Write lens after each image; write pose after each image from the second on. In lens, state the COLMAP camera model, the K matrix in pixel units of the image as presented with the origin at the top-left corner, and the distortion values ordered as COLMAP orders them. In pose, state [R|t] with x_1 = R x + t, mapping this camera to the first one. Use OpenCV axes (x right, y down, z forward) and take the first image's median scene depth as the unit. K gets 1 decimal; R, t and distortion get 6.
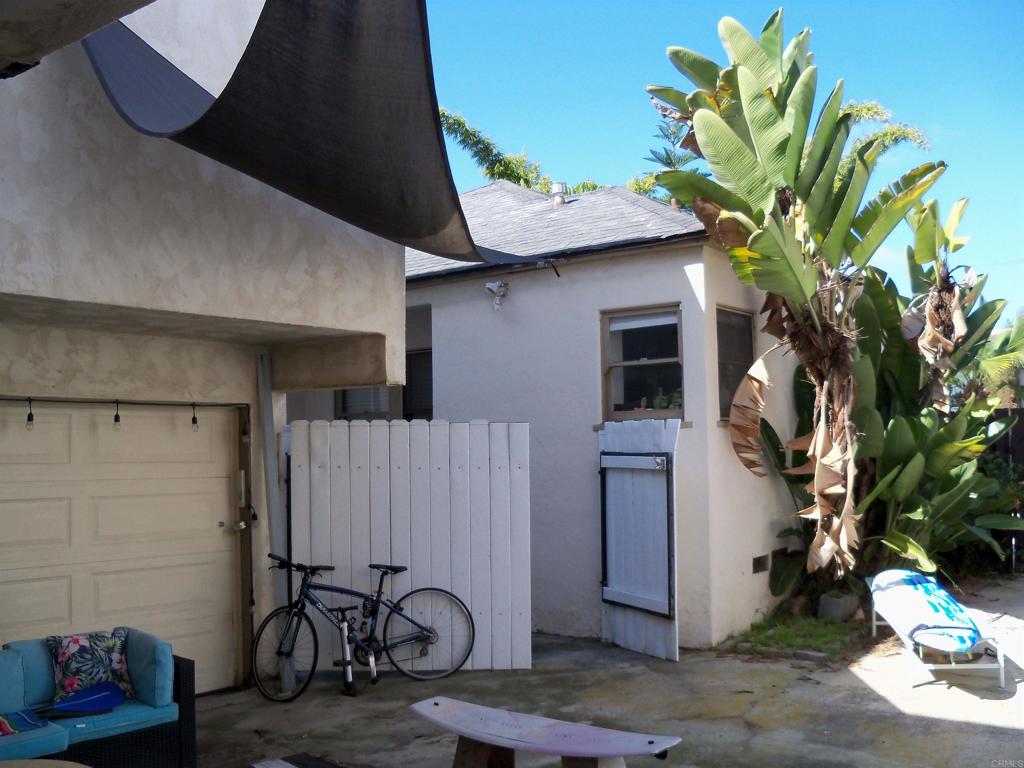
lens RADIAL K [[1030.3, 0, 512.2], [0, 1030.3, 382.7], [0, 0, 1]] dist [-0.093604, 0.000000]
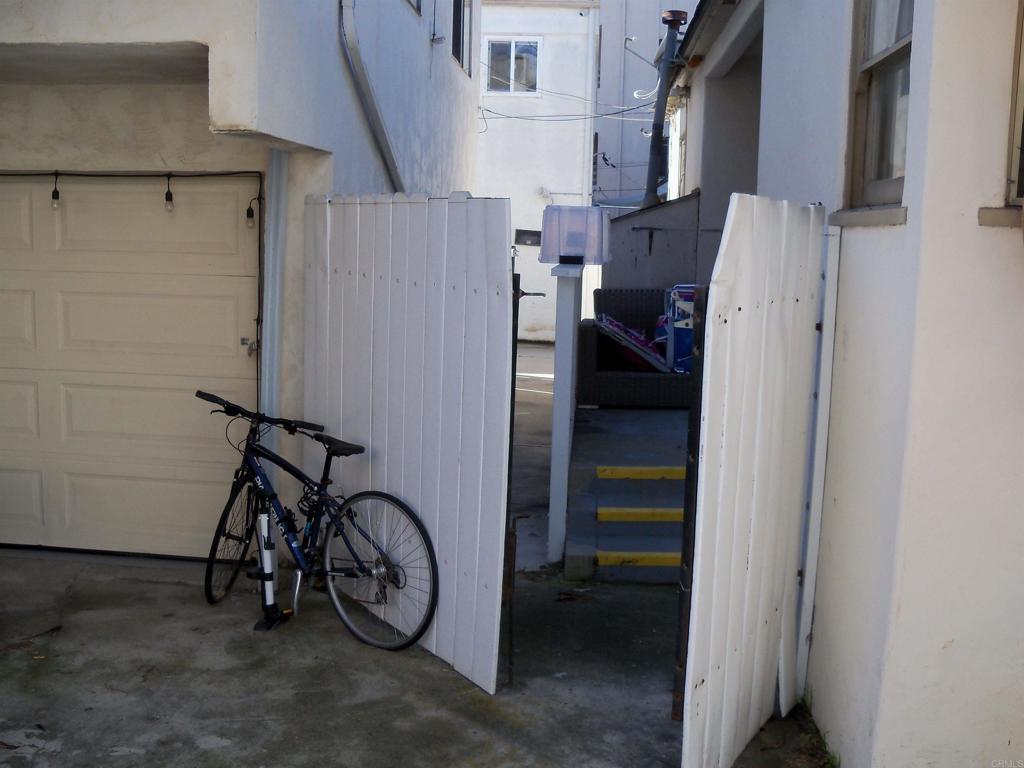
lens RADIAL K [[1030.3, 0, 511.5], [0, 1030.3, 381.8], [0, 0, 1]] dist [-0.093604, 0.000000]
pose [[0.560989, 0.146730, -0.814715, 0.457847], [0.015309, 0.982159, 0.187427, 0.035495], [0.827681, -0.117617, 0.548735, 0.822277]]
